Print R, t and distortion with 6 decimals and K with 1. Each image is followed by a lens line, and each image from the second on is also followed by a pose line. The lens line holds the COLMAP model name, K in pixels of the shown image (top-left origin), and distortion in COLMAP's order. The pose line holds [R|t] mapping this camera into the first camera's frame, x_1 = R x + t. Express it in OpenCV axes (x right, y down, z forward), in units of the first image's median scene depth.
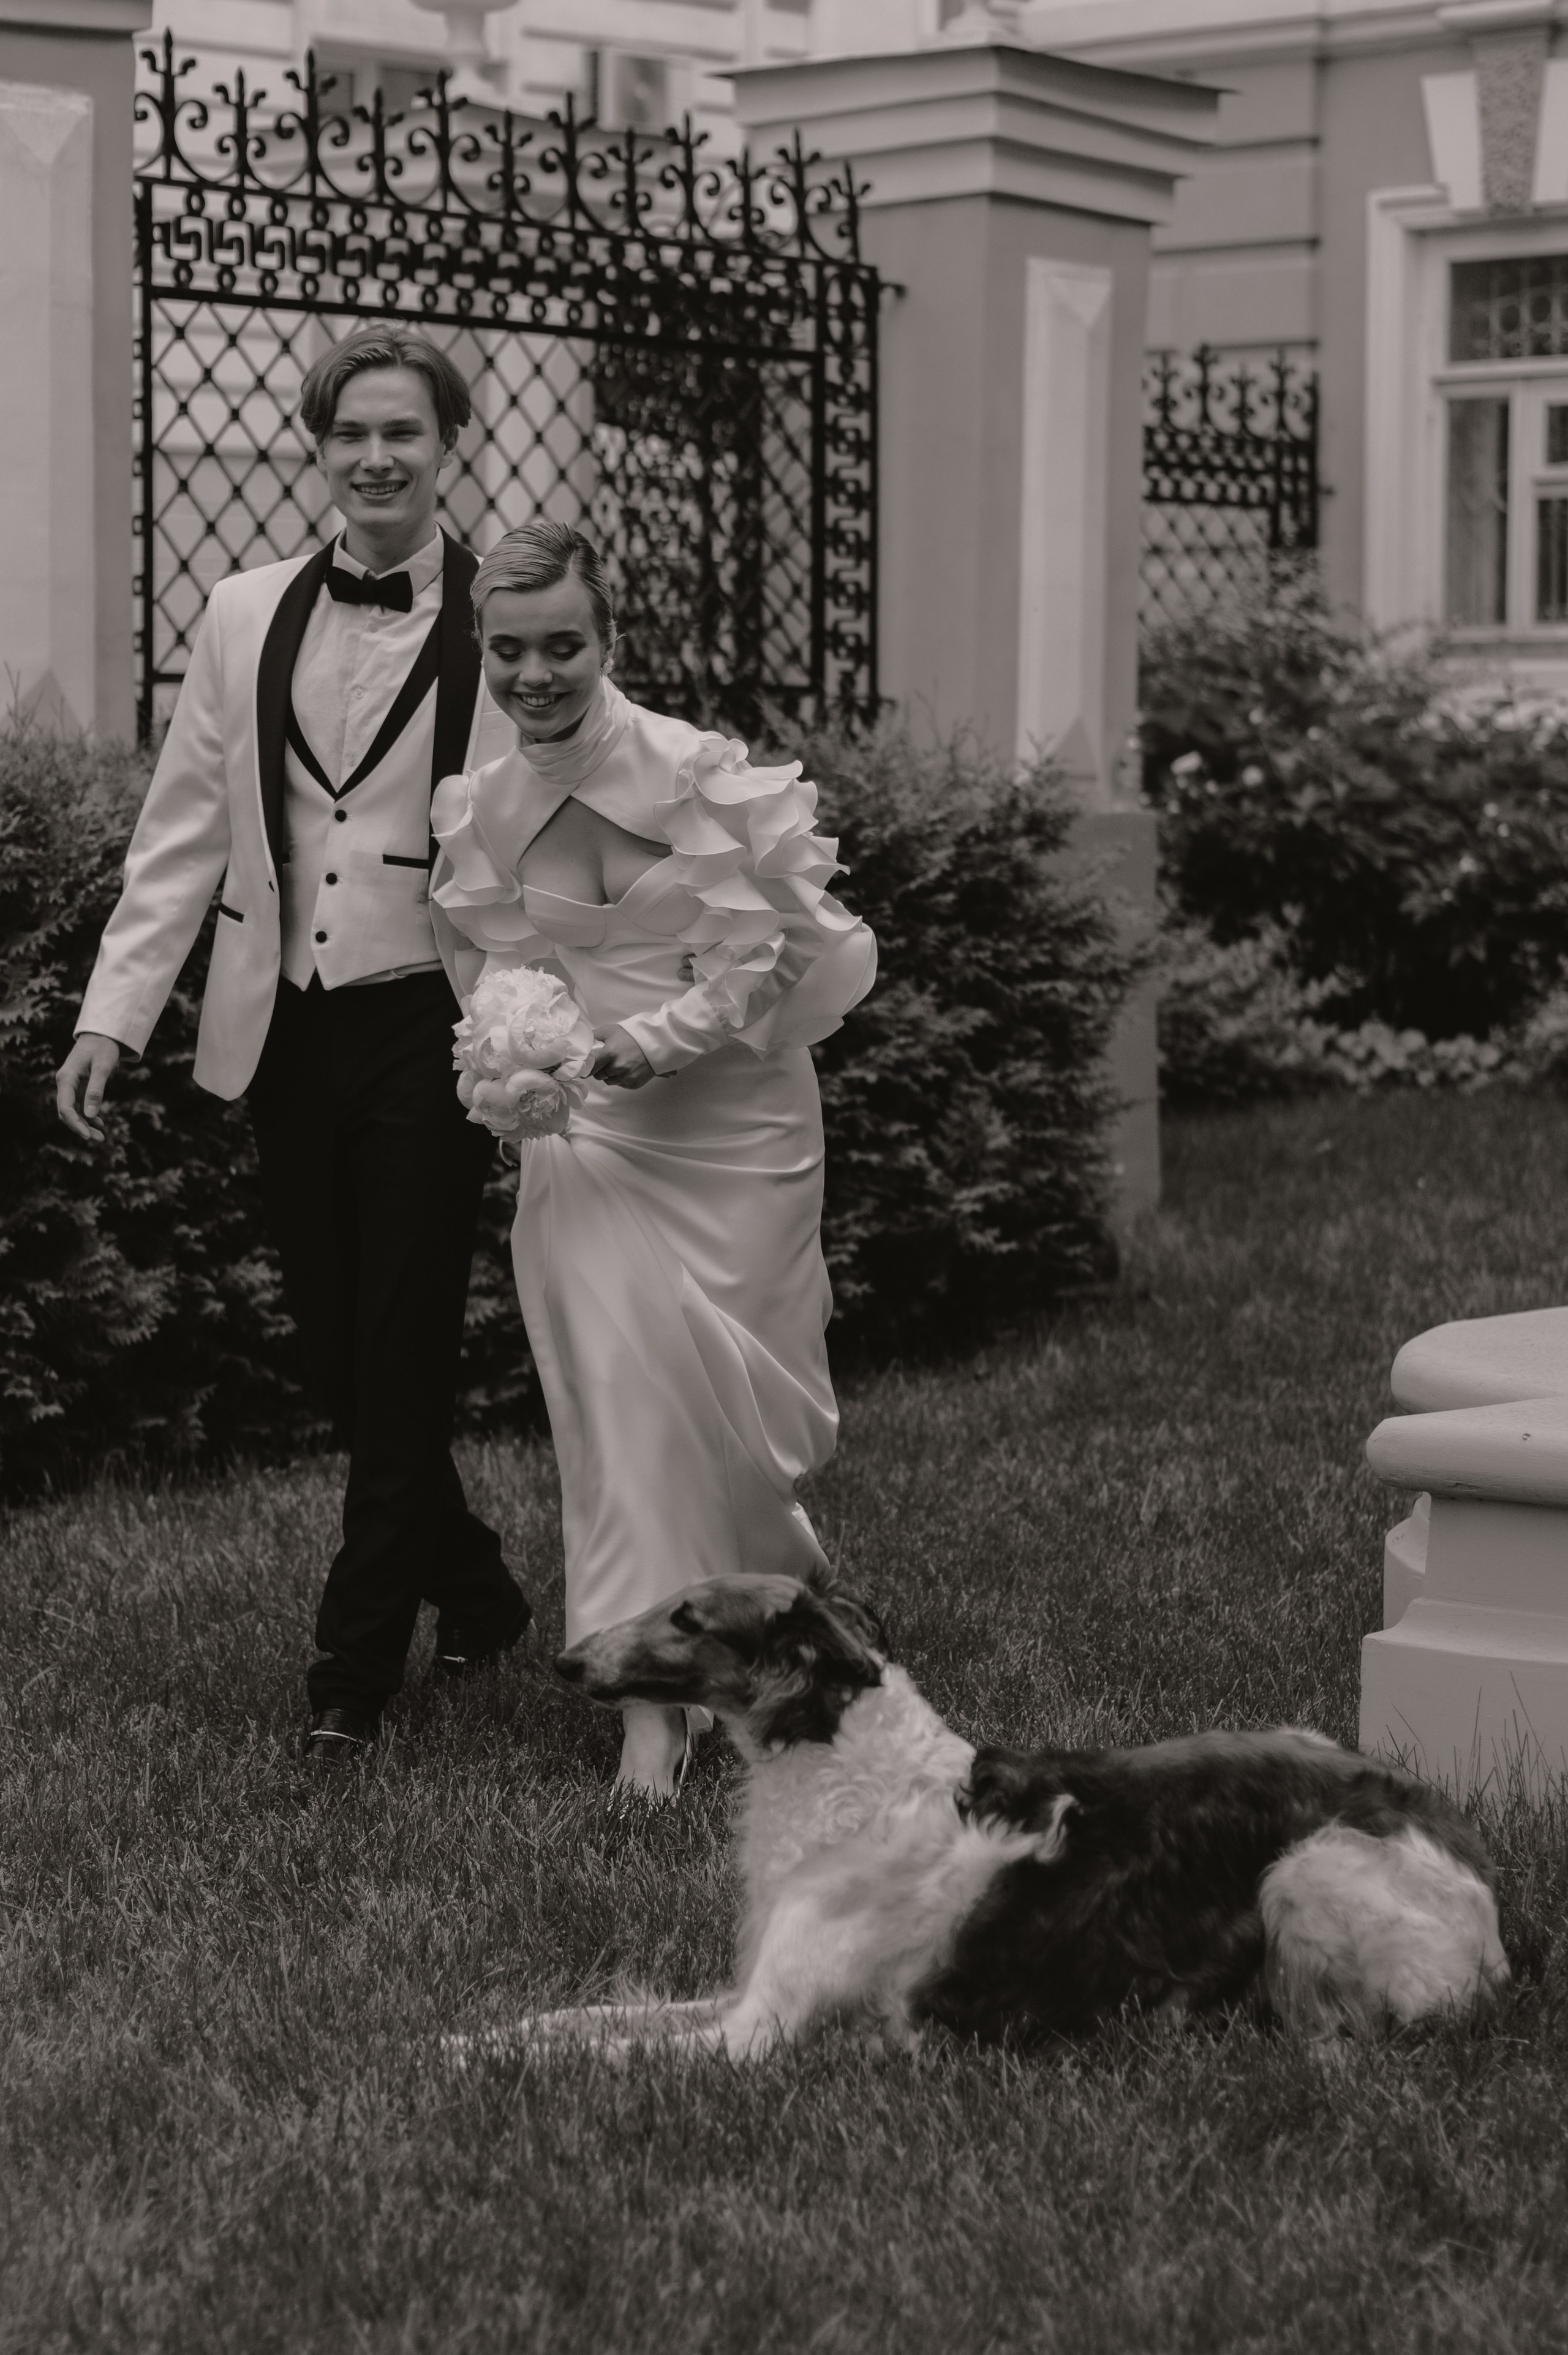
lens RADIAL K [[5085.4, 0, 784.0], [0, 5085.4, 1177.5], [0, 0, 1]] dist [-0.071530, 0.087091]
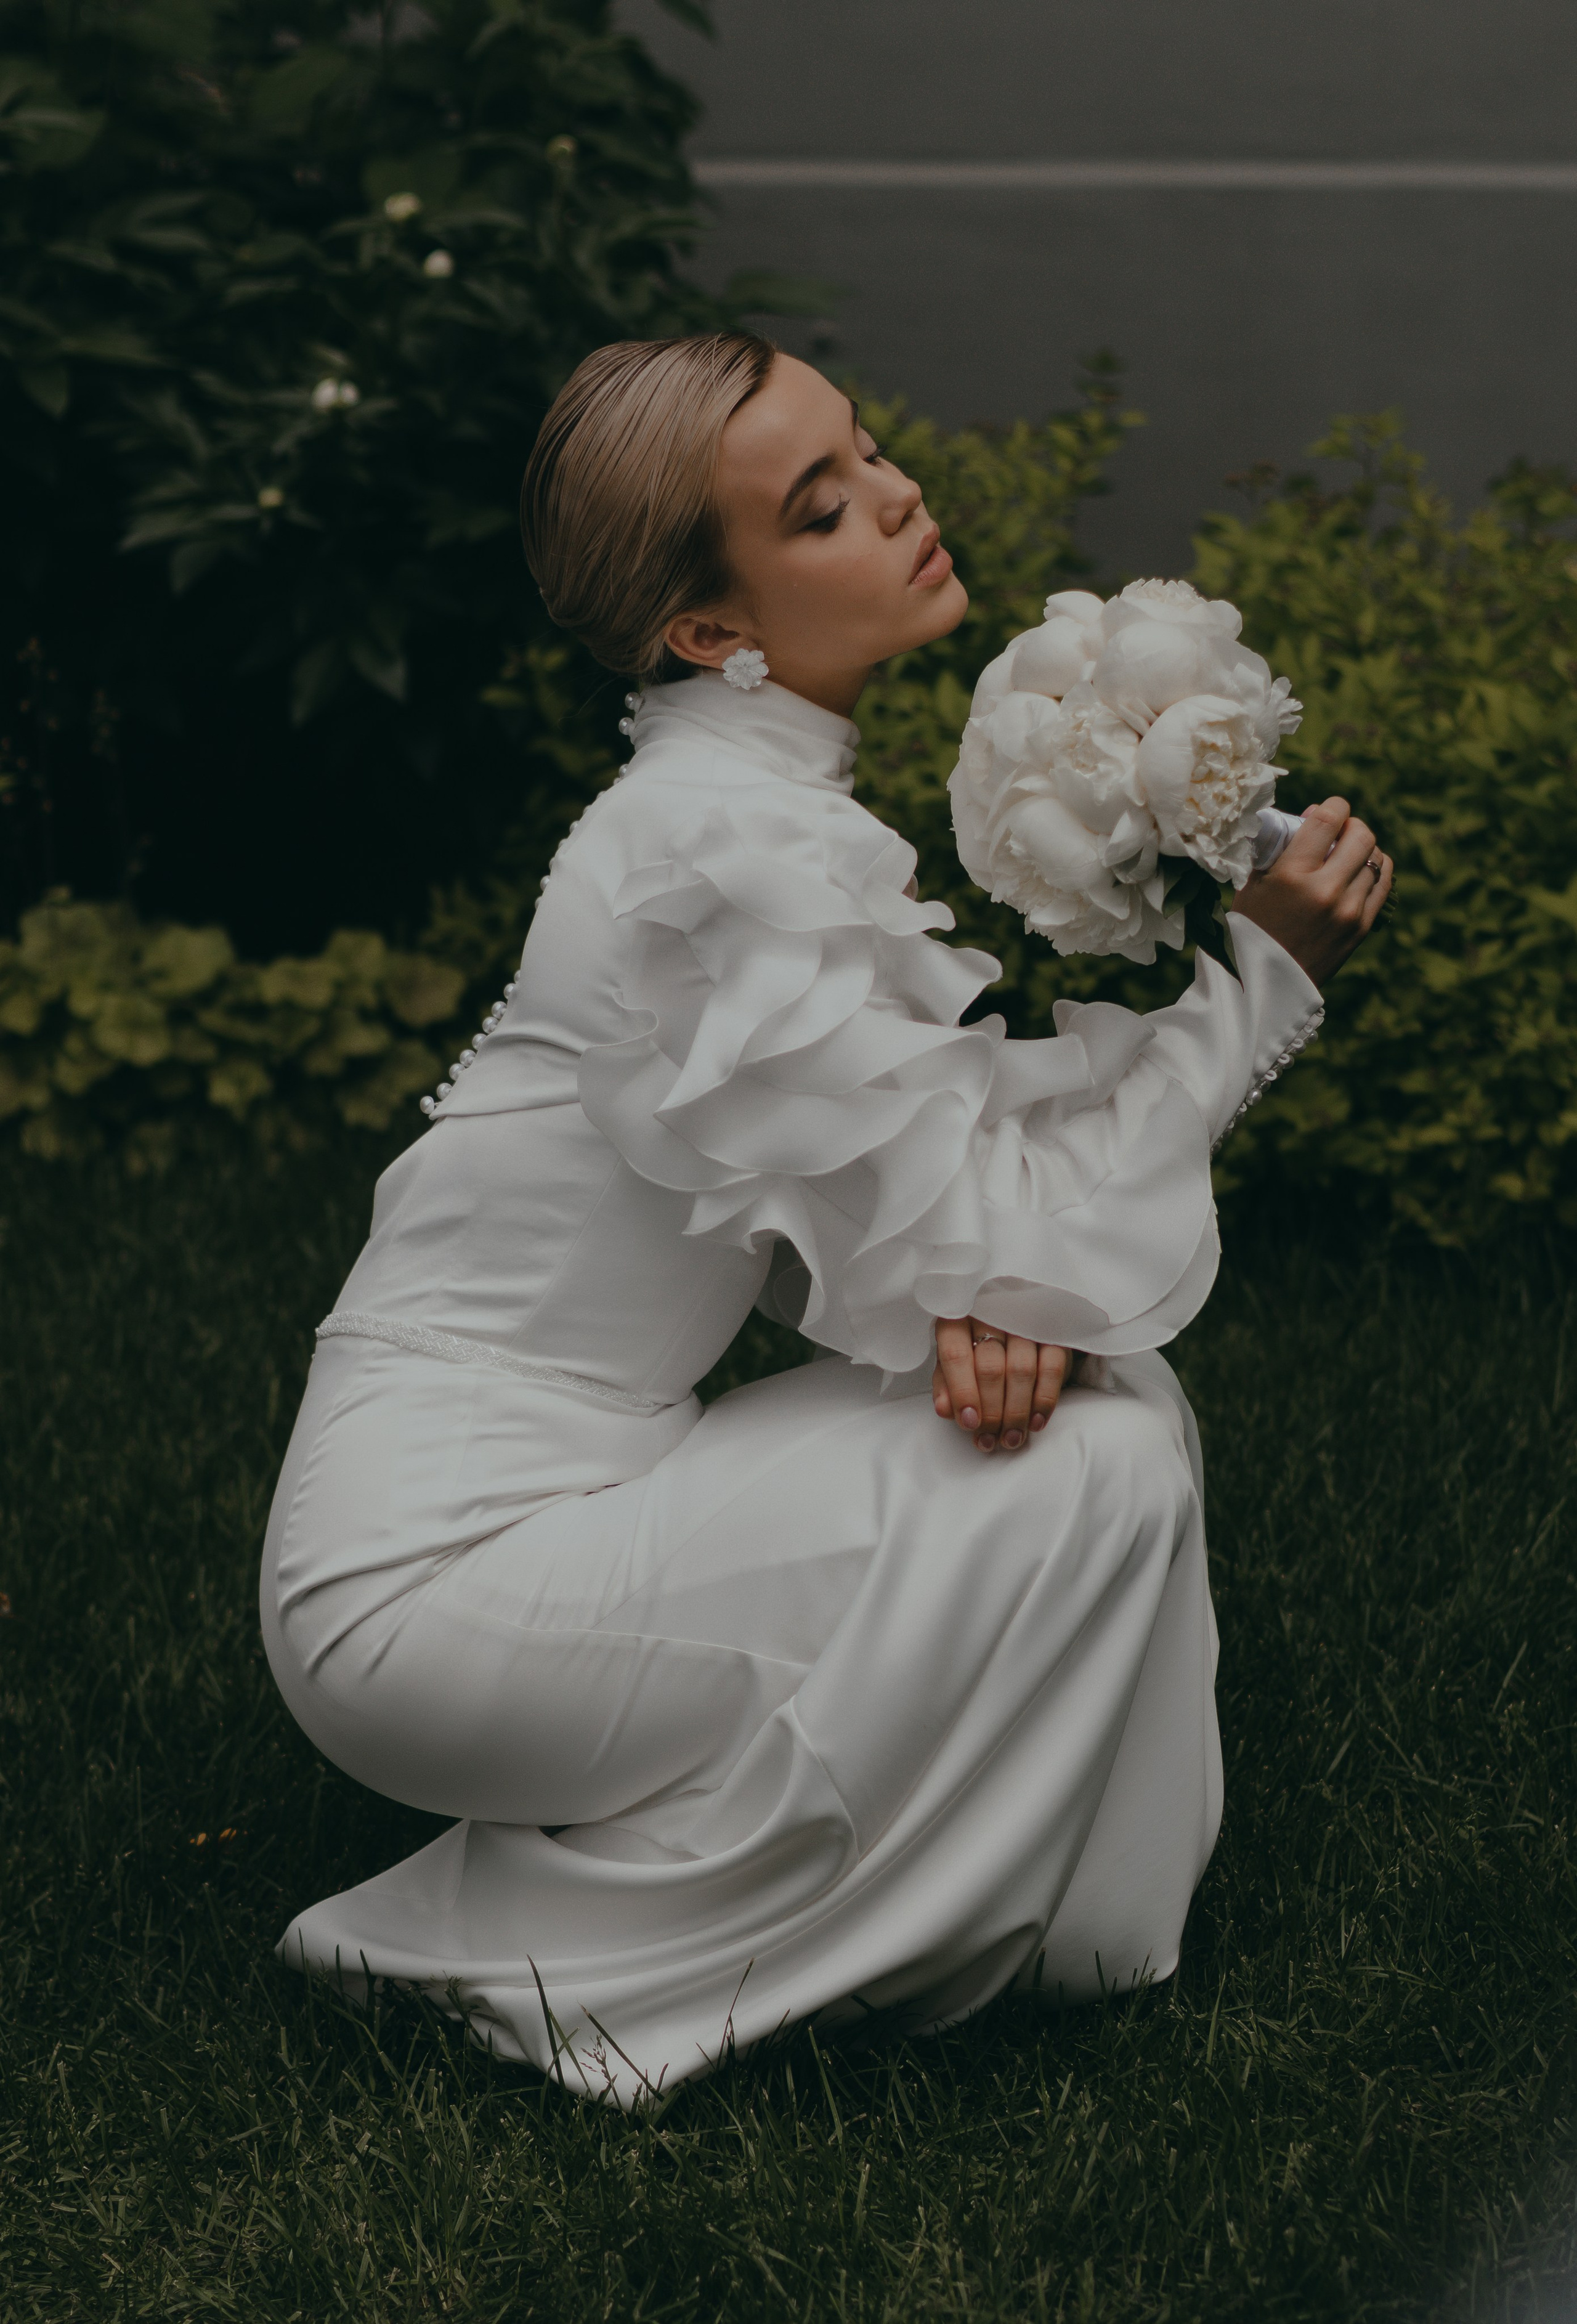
lens RADIAL K [[5459.4, 0, 788.5], [0, 5459.4, 1162.0], [0, 0, 1]] dist [-0.007084, 0.047772]
pose [[0.975090, -0.070468, 0.210320, 0.108802], [0.042567, 0.990018, 0.134359, -0.071876], [-0.217689, -0.122059, 0.968356, 0.819153]]
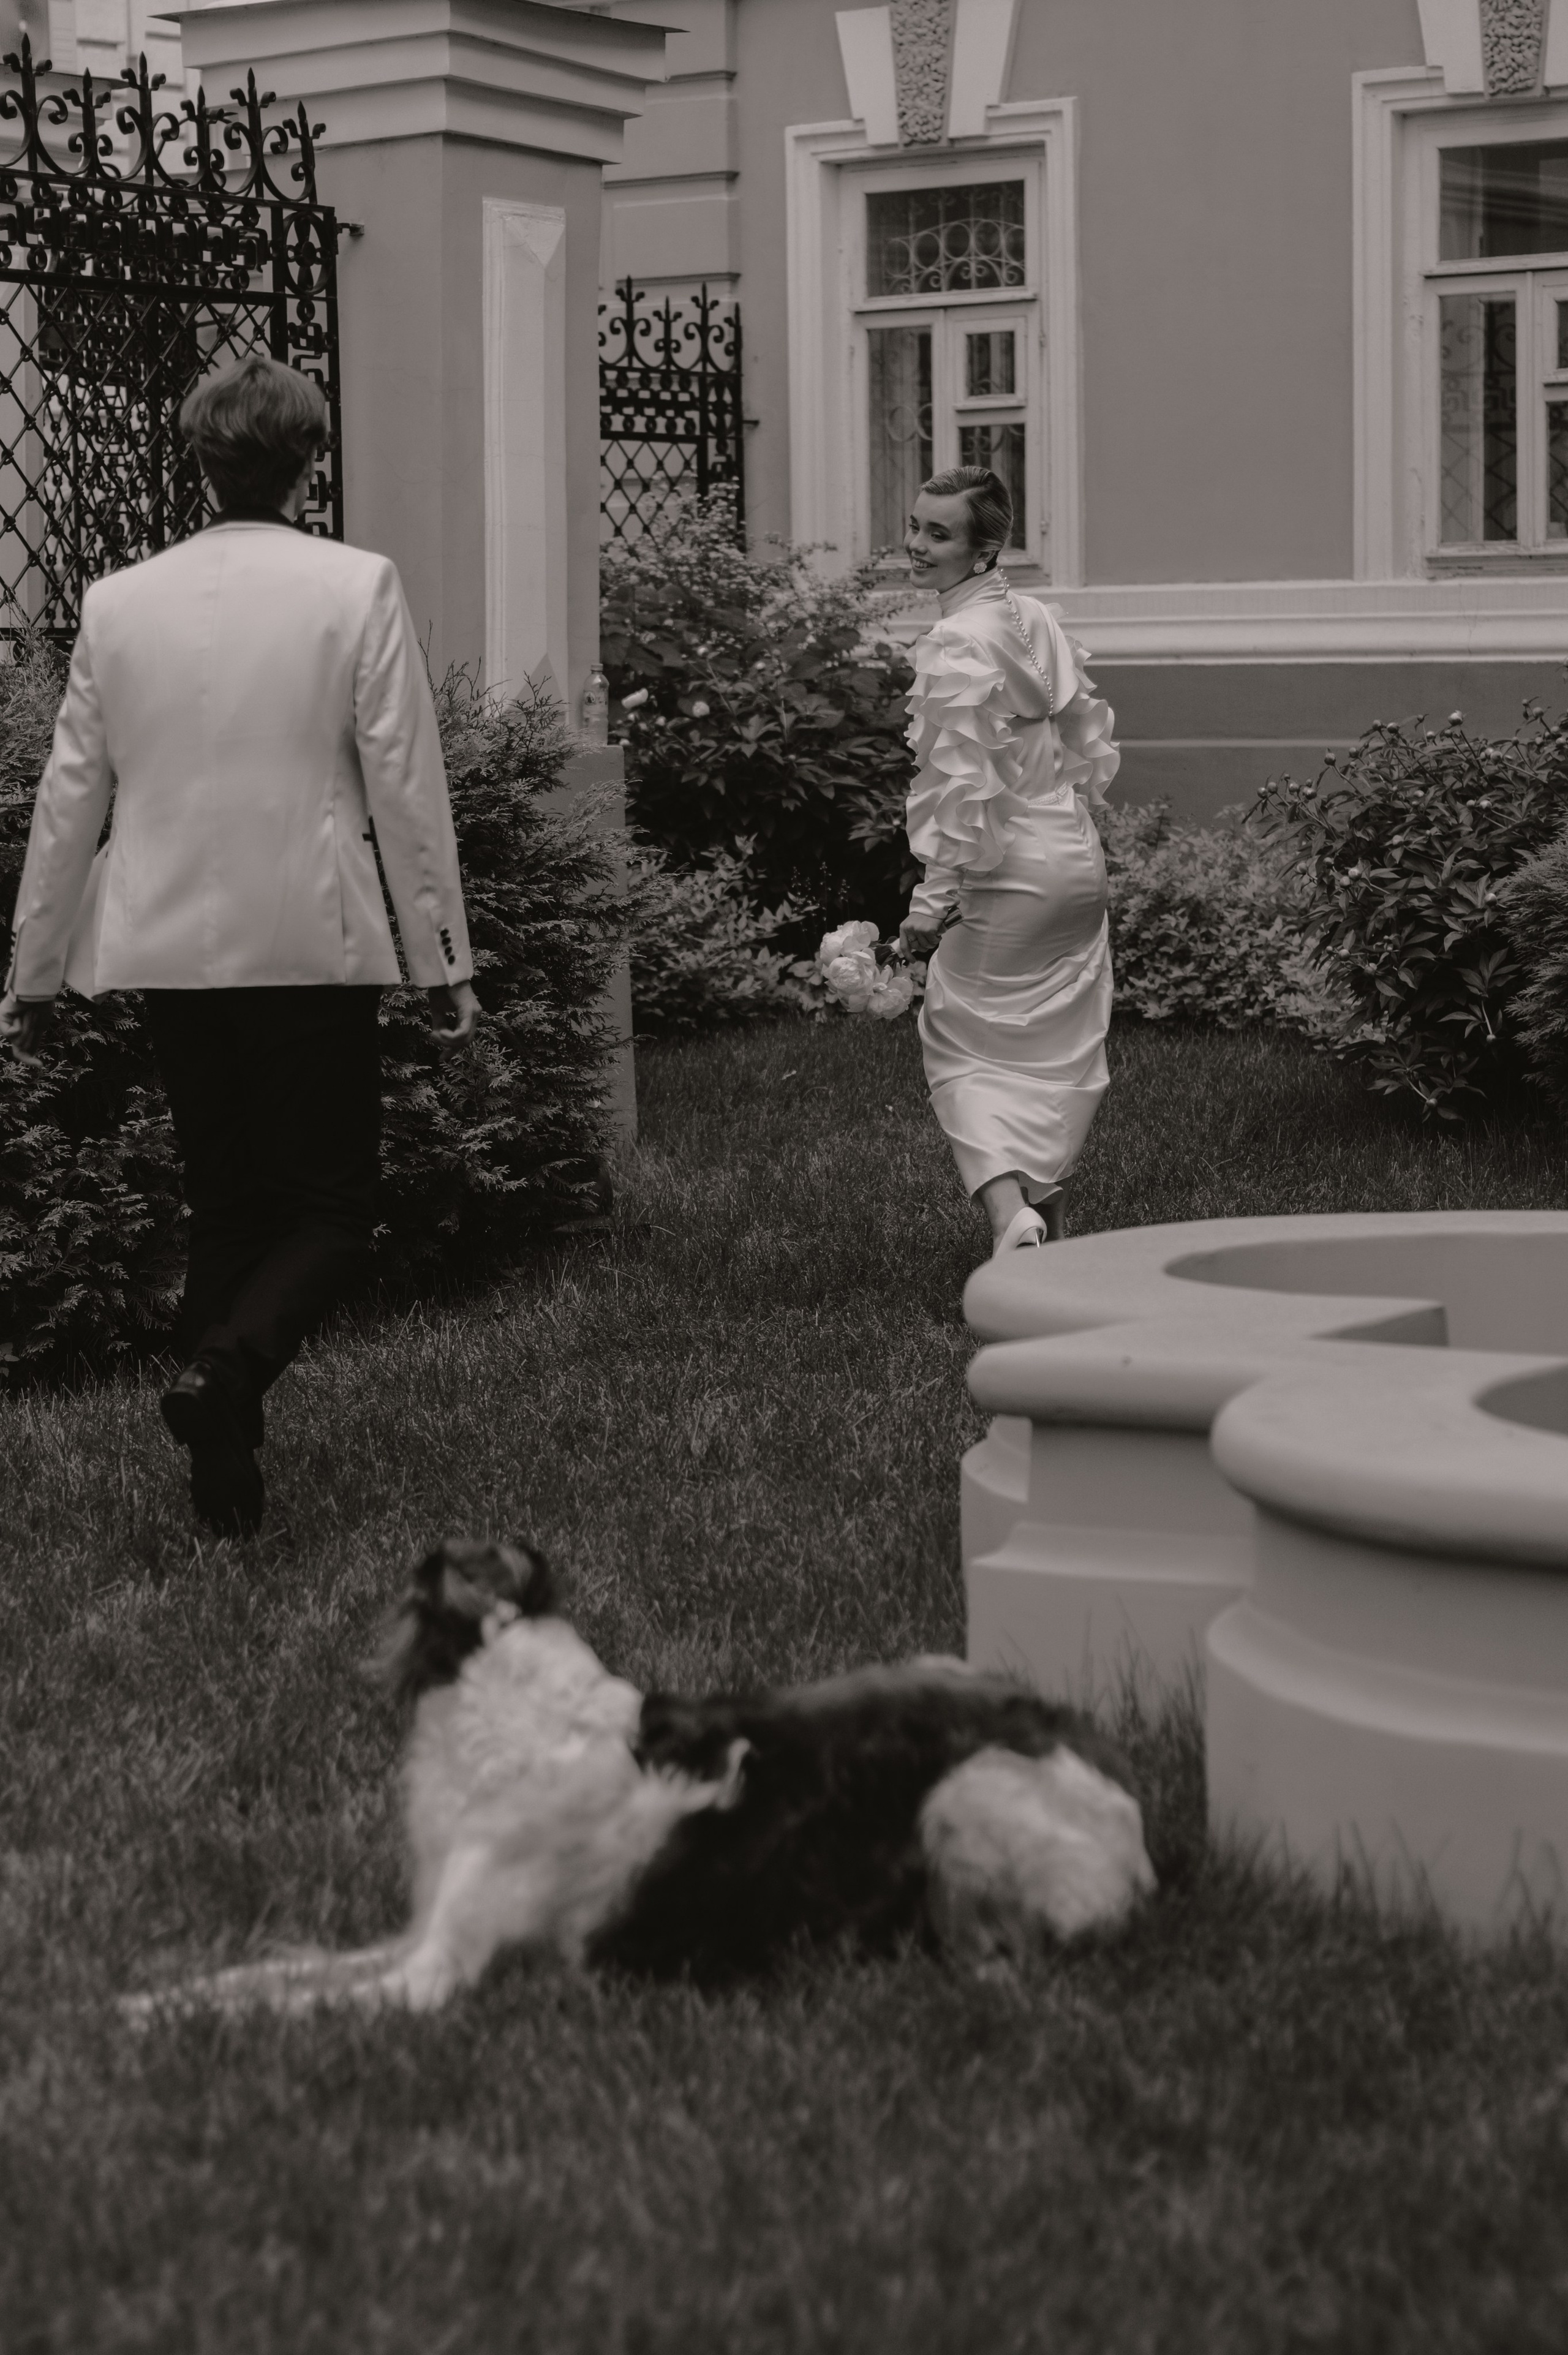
lens RADIAL K [[5060.4, 0, 784.0], [0, 5060.4, 1177.5], [0, 0, 1]] dist [-0.013731, -0.522703]
pose [[0.992083, -0.030111, 0.121918, -0.020832], [0.028360, 0.999469, 0.016068, -0.001989], [-0.122337, -0.012483, 0.992410, -0.001624]]
